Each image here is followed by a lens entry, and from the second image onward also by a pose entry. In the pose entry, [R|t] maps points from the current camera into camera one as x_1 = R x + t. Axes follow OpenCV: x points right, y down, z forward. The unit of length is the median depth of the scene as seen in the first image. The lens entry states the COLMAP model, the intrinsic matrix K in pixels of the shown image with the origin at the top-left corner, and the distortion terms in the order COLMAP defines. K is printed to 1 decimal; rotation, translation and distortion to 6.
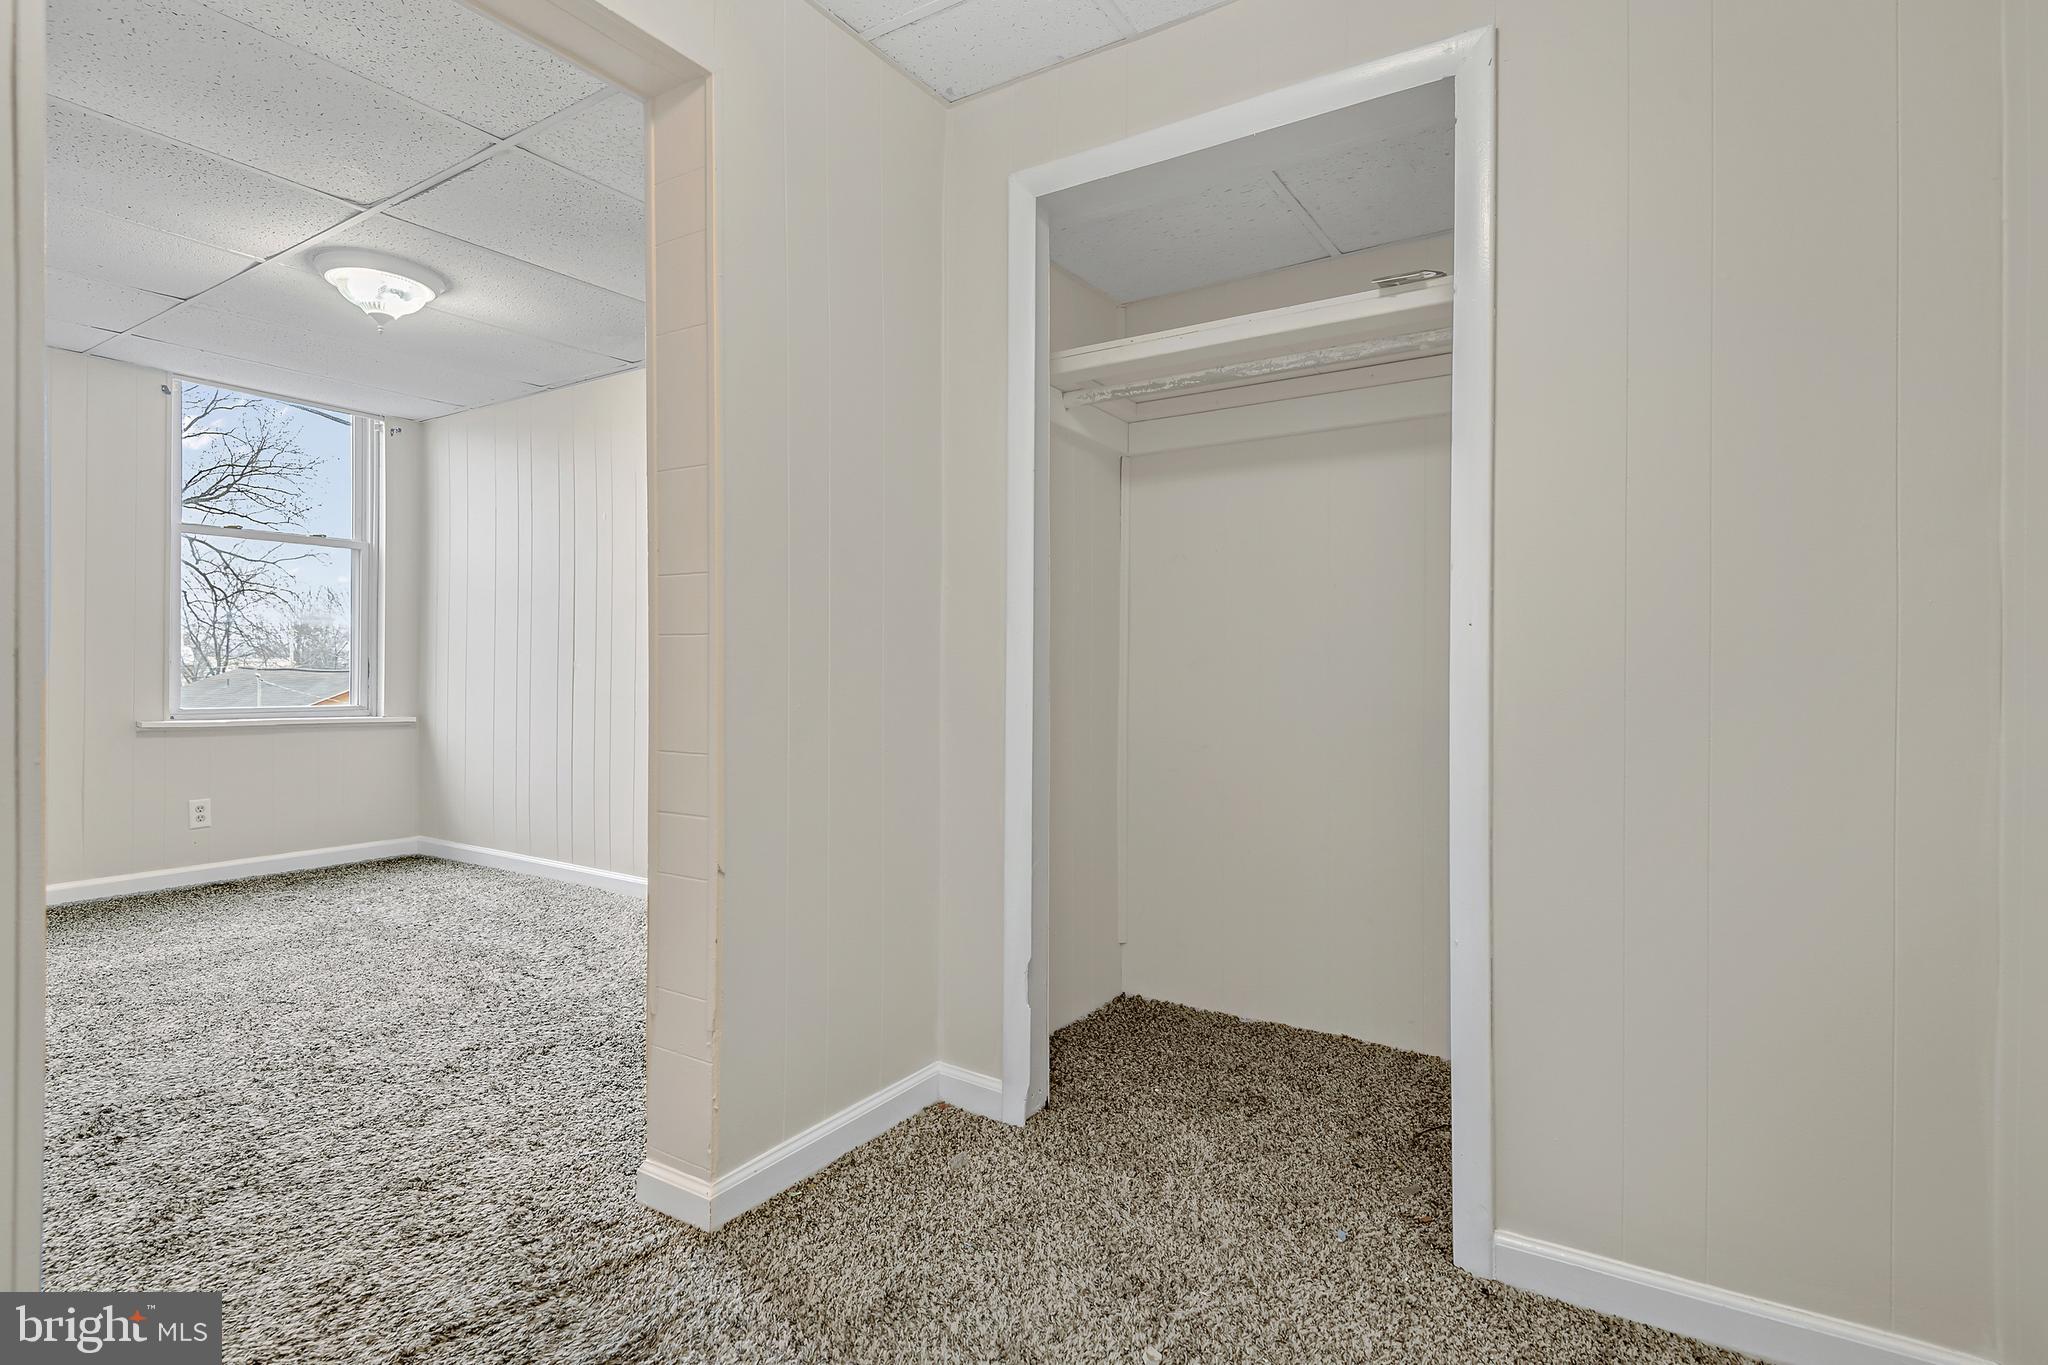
lens RADIAL K [[997.6, 0, 1038.5], [0, 997.6, 663.2], [0, 0, 1]] dist [-0.014307, -0.003227]
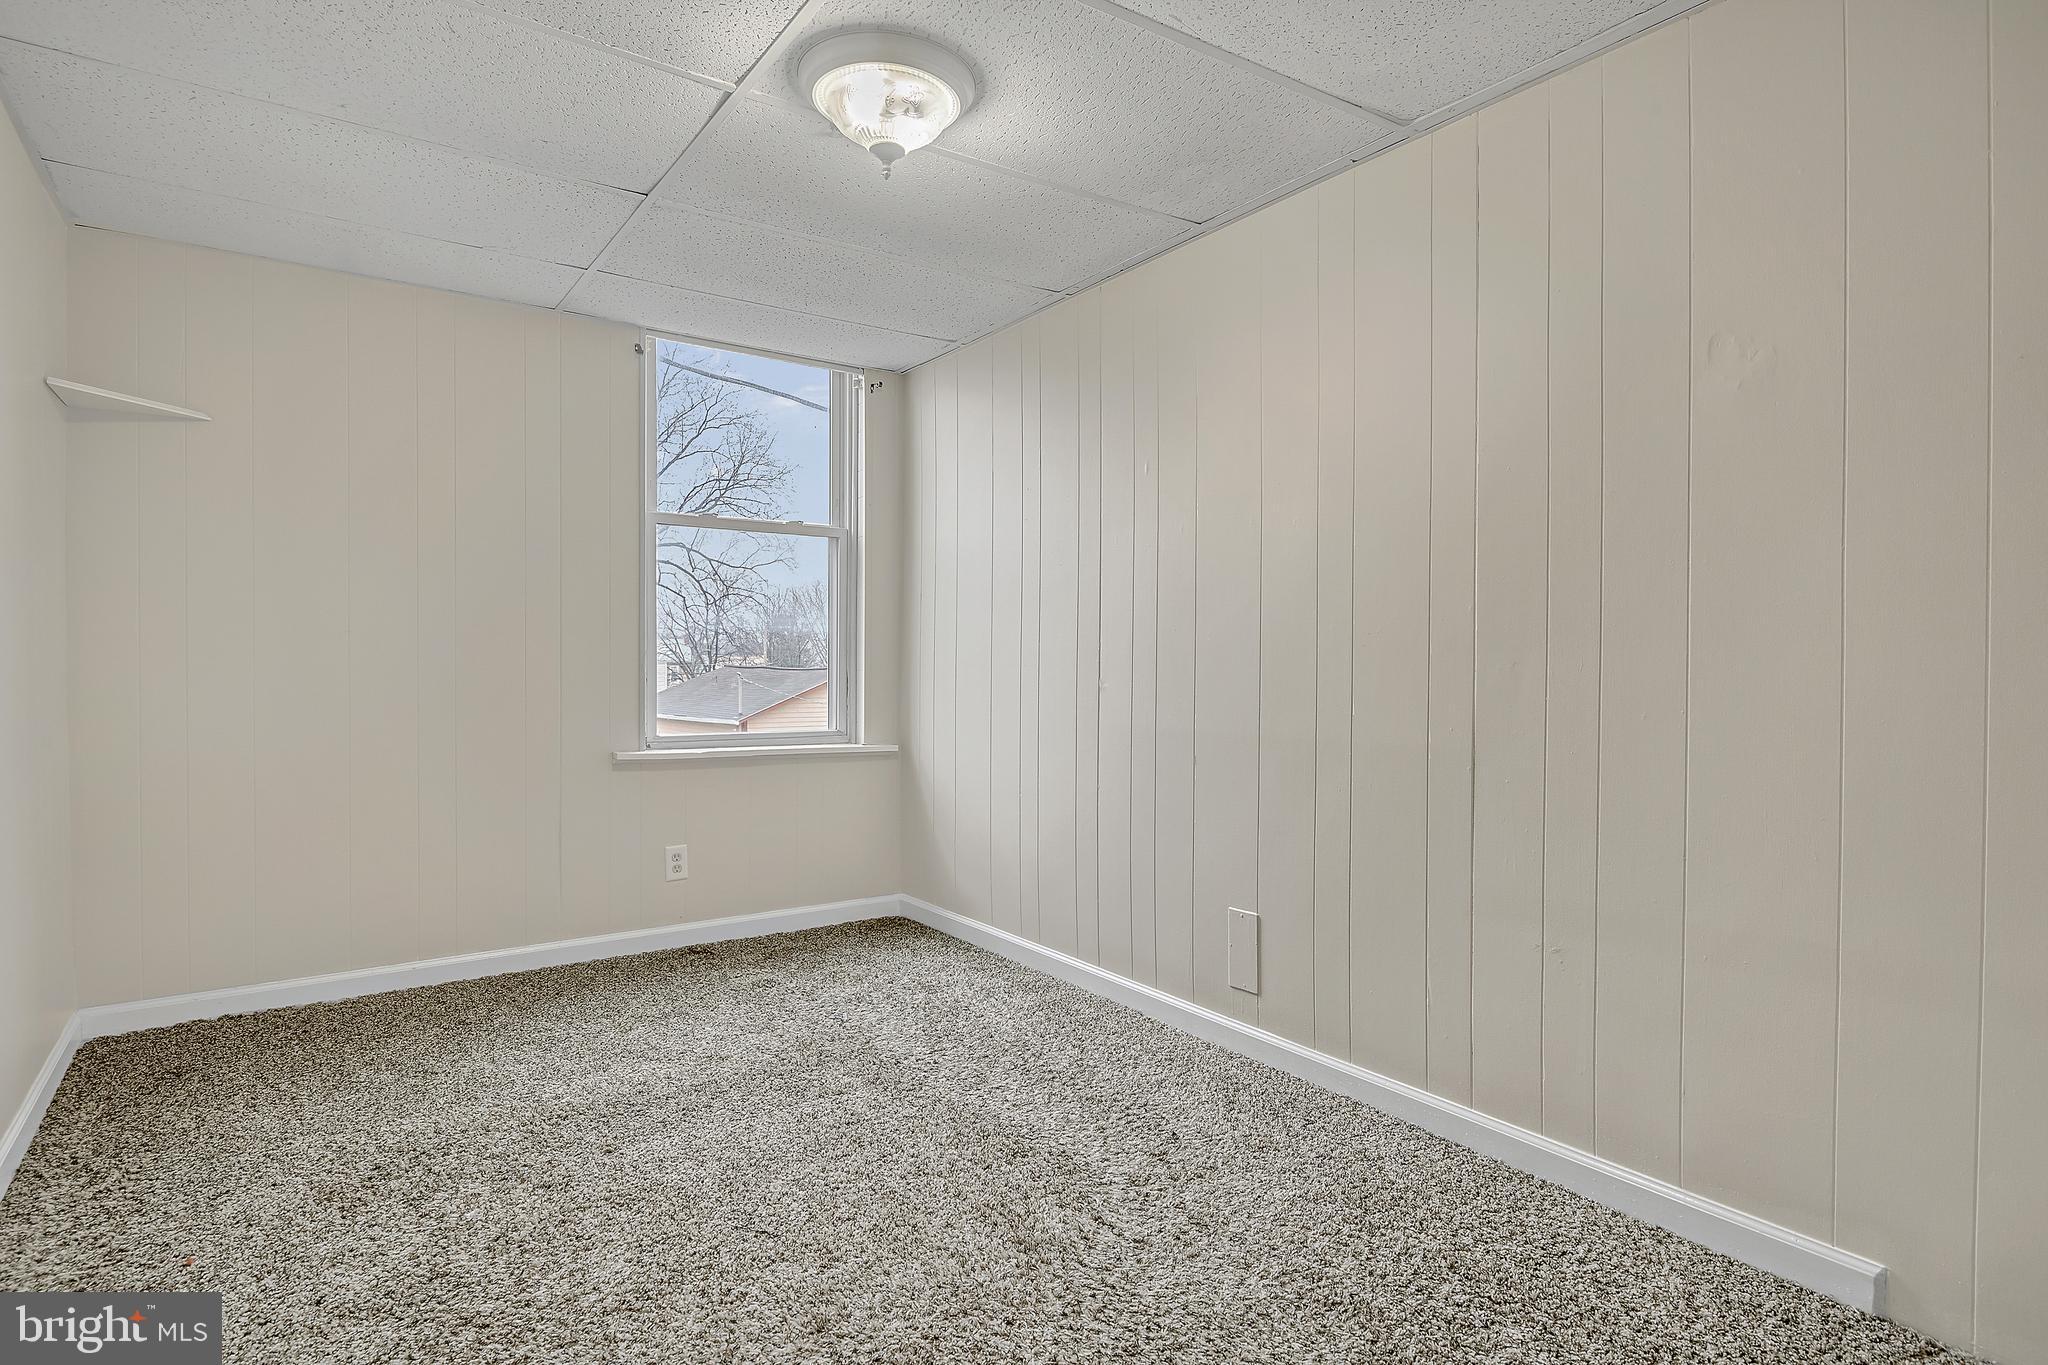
lens RADIAL K [[1107.2, 0, 1027.1], [0, 1107.2, 688.8], [0, 0, 1]] dist [-0.037307, -0.000907]
pose [[0.915376, 0.011836, -0.402426, -0.180053], [-0.001939, 0.999686, 0.024991, -0.014234], [0.402596, -0.022096, 0.915111, 0.234199]]
